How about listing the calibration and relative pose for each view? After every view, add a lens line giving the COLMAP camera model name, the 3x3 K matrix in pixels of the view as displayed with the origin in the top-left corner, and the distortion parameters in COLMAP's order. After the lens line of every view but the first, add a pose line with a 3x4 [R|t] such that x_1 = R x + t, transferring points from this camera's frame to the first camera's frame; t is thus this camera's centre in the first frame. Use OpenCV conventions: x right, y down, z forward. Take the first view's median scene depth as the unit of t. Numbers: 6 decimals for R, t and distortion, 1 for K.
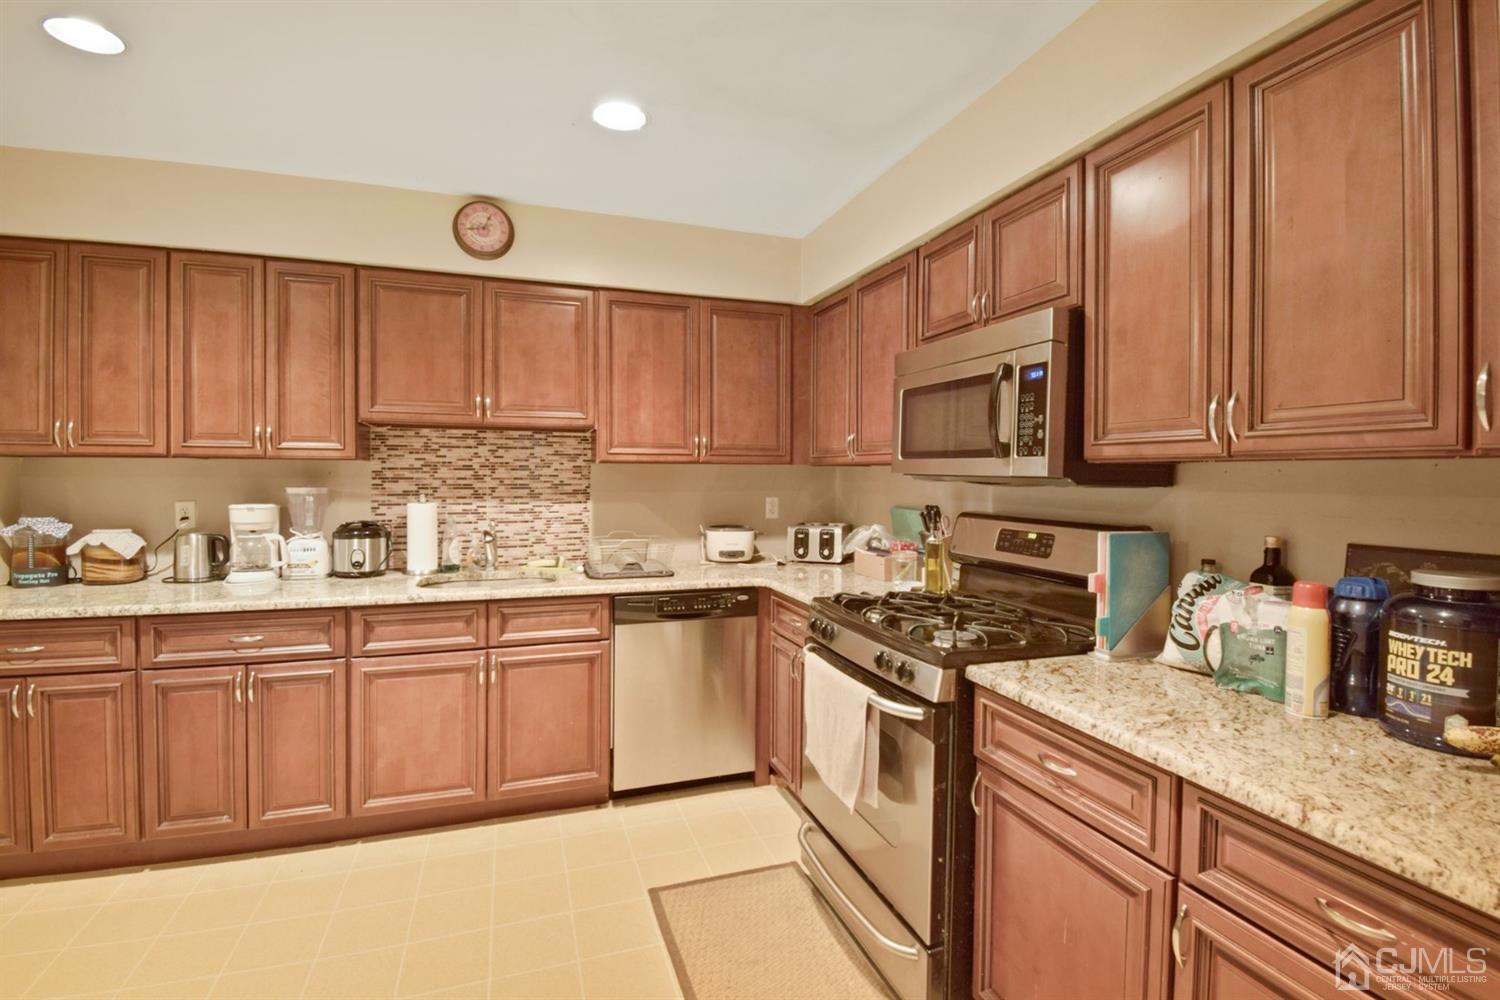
lens RADIAL K [[692.2, 0, 775.0], [0, 692.2, 477.8], [0, 0, 1]] dist [-0.017167, -0.000390]
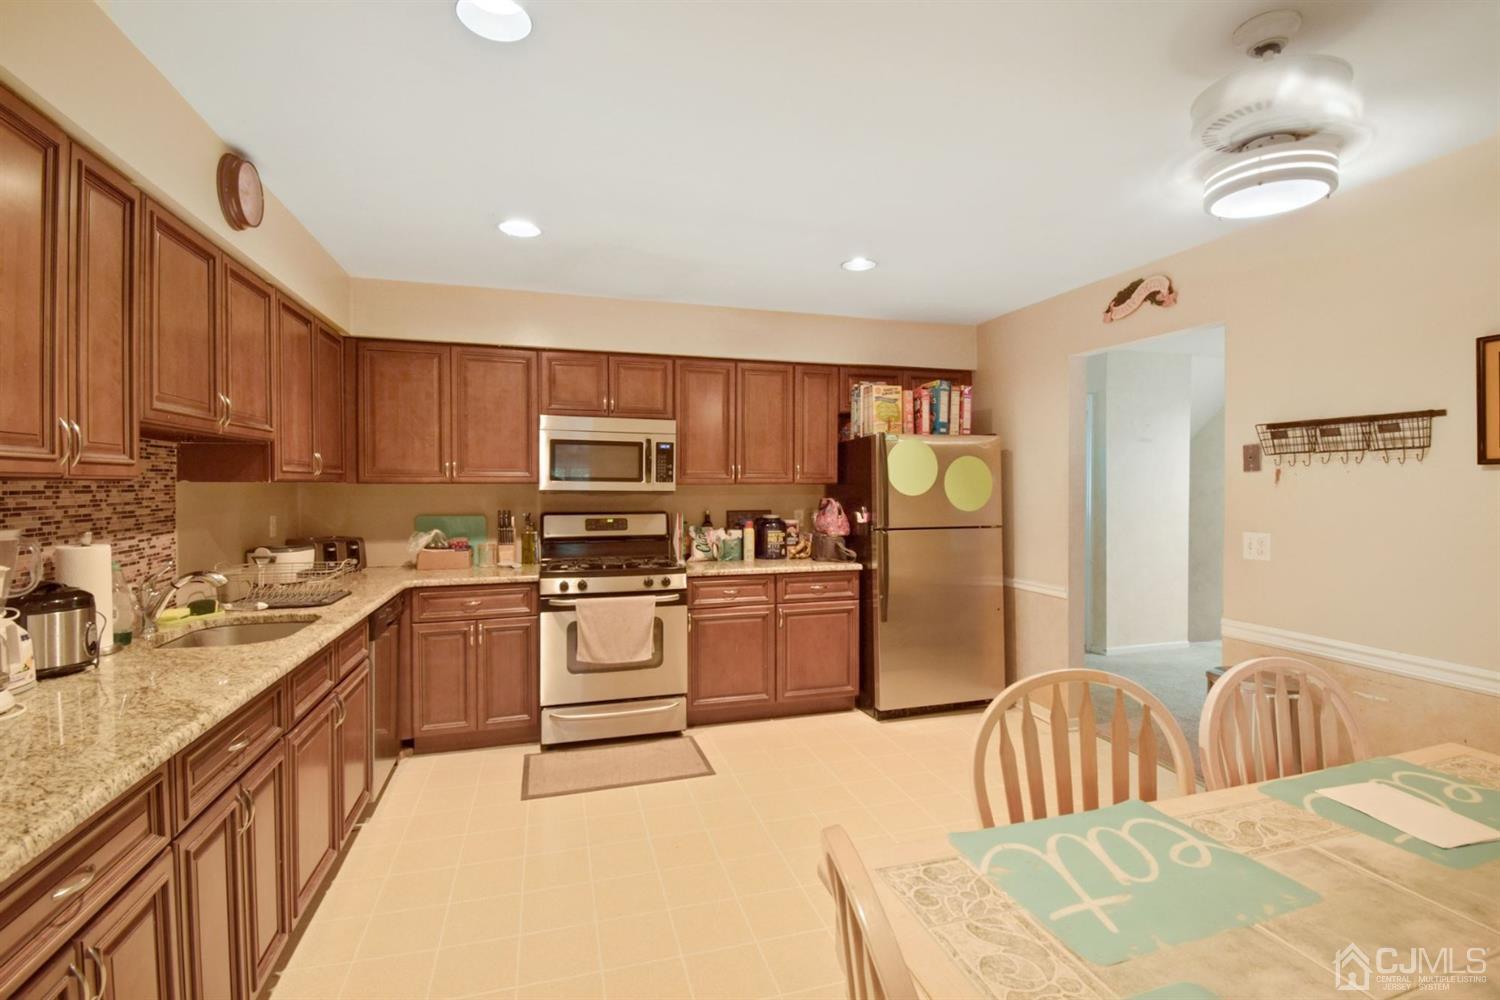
lens RADIAL K [[692.2, 0, 775.0], [0, 692.2, 477.8], [0, 0, 1]] dist [-0.017167, -0.000390]
pose [[0.020137, 0.002679, 0.999794, -1.560000], [0.003778, 0.999989, -0.002755, -0.030894], [-0.999790, 0.003832, 0.020126, 0.474280]]
